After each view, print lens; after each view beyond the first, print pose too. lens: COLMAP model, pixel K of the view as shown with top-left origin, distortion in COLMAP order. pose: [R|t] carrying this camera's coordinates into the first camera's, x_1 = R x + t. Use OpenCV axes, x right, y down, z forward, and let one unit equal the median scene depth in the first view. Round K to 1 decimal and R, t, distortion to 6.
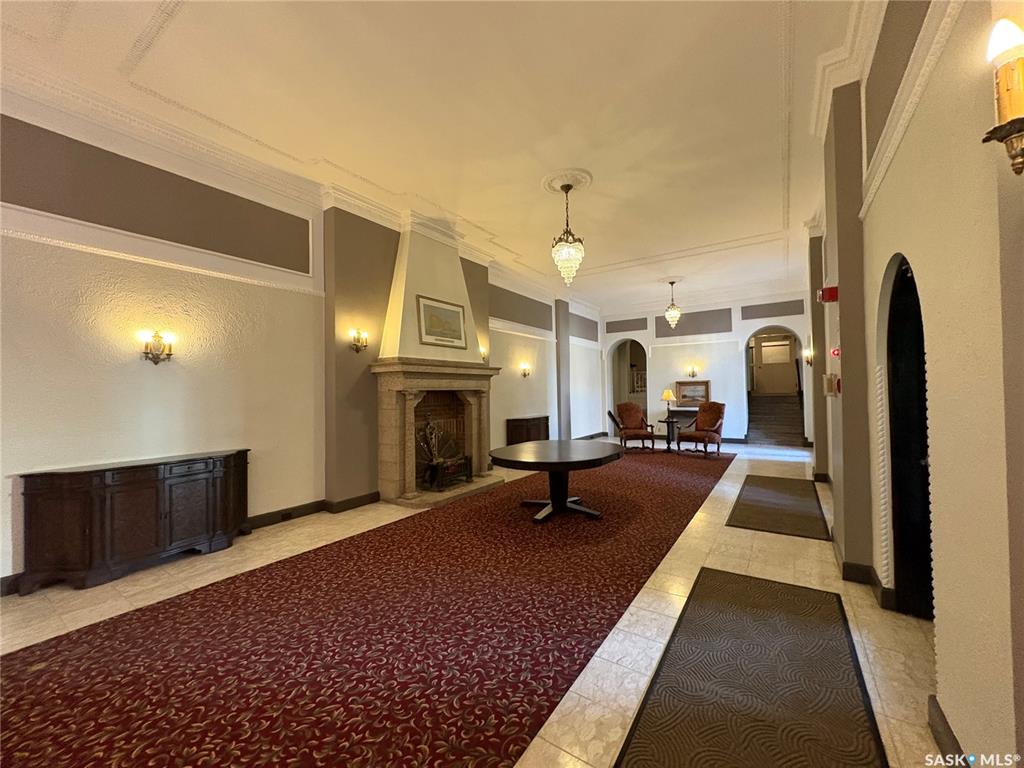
lens RADIAL K [[403.4, 0, 512.0], [0, 403.4, 384.0], [0, 0, 1]] dist [-0.002271, -0.000242]
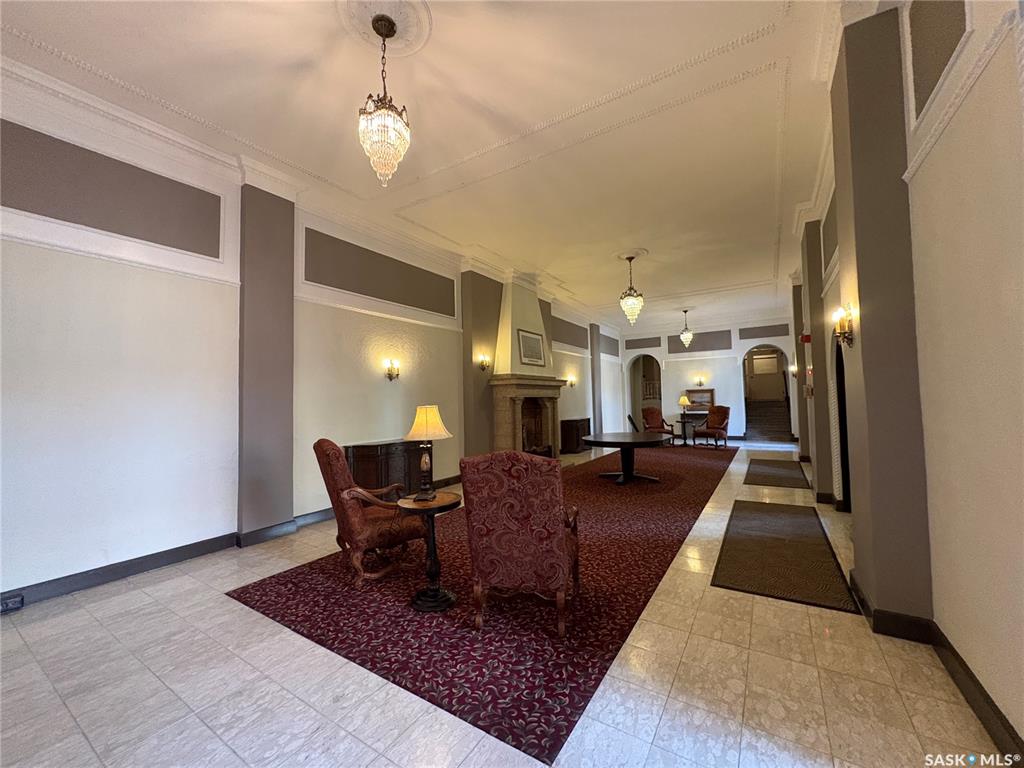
lens RADIAL K [[403.4, 0, 512.0], [0, 403.4, 384.0], [0, 0, 1]] dist [-0.002271, -0.000242]
pose [[0.999657, -0.004972, 0.025722, -0.230618], [0.005558, 0.999726, -0.022749, 0.001403], [-0.025602, 0.022884, 0.999410, -0.308215]]
